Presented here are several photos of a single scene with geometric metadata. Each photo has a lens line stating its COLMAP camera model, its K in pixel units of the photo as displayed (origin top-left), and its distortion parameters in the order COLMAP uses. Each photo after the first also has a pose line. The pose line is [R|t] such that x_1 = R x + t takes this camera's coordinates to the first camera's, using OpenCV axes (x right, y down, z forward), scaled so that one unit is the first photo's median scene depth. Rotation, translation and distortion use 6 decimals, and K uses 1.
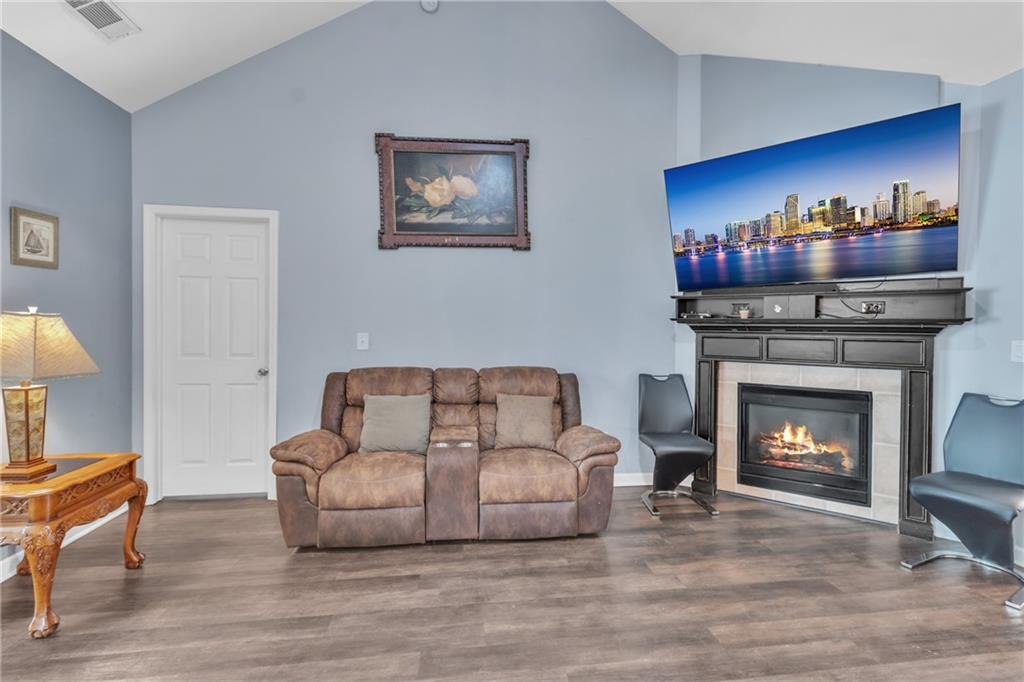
lens RADIAL K [[481.9, 0, 518.3], [0, 481.9, 330.4], [0, 0, 1]] dist [0.008235, -0.000675]
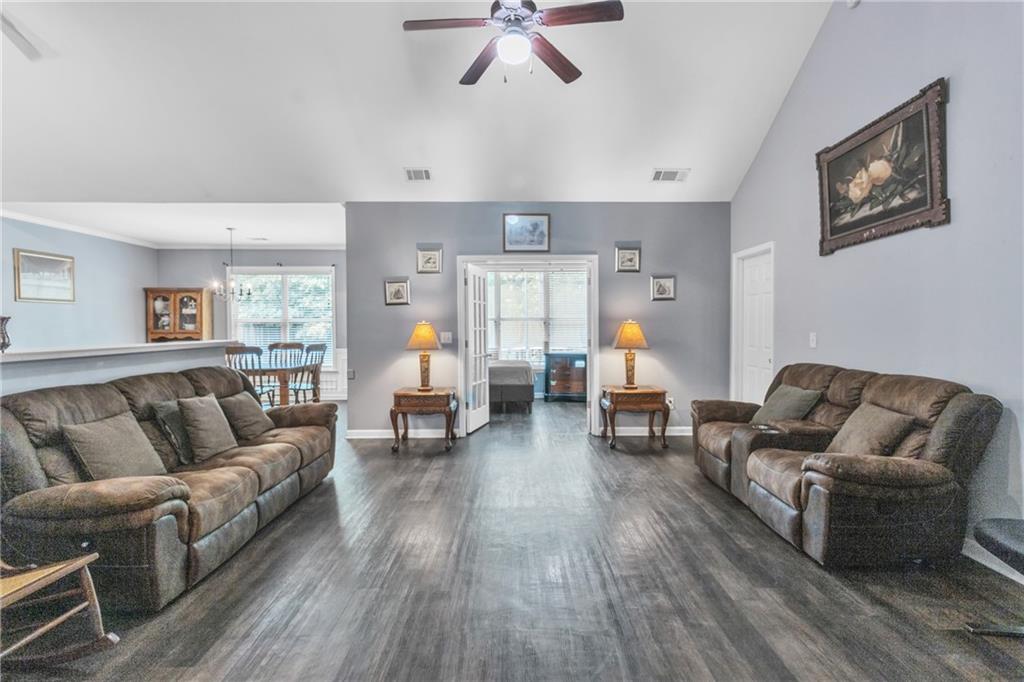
lens RADIAL K [[481.9, 0, 525.8], [0, 481.9, 338.0], [0, 0, 1]] dist [0.008235, -0.000675]
pose [[-0.117929, 0.014615, -0.992914, 0.901405], [-0.015365, 0.999745, 0.016540, 0.008407], [0.992903, 0.017207, -0.117674, 0.476924]]
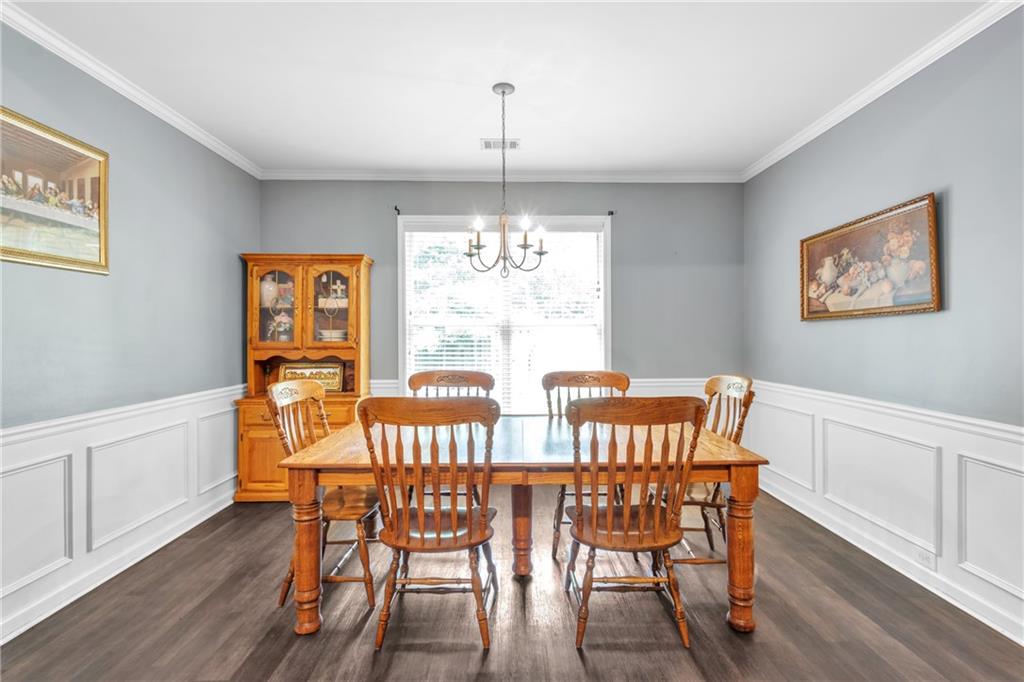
lens RADIAL K [[481.9, 0, 518.2], [0, 481.9, 338.4], [0, 0, 1]] dist [0.008235, -0.000675]
pose [[-0.115331, -0.002576, -0.993324, -0.196397], [-0.015054, 0.999886, -0.000845, 0.019120], [0.993213, 0.014856, -0.115356, -0.893031]]
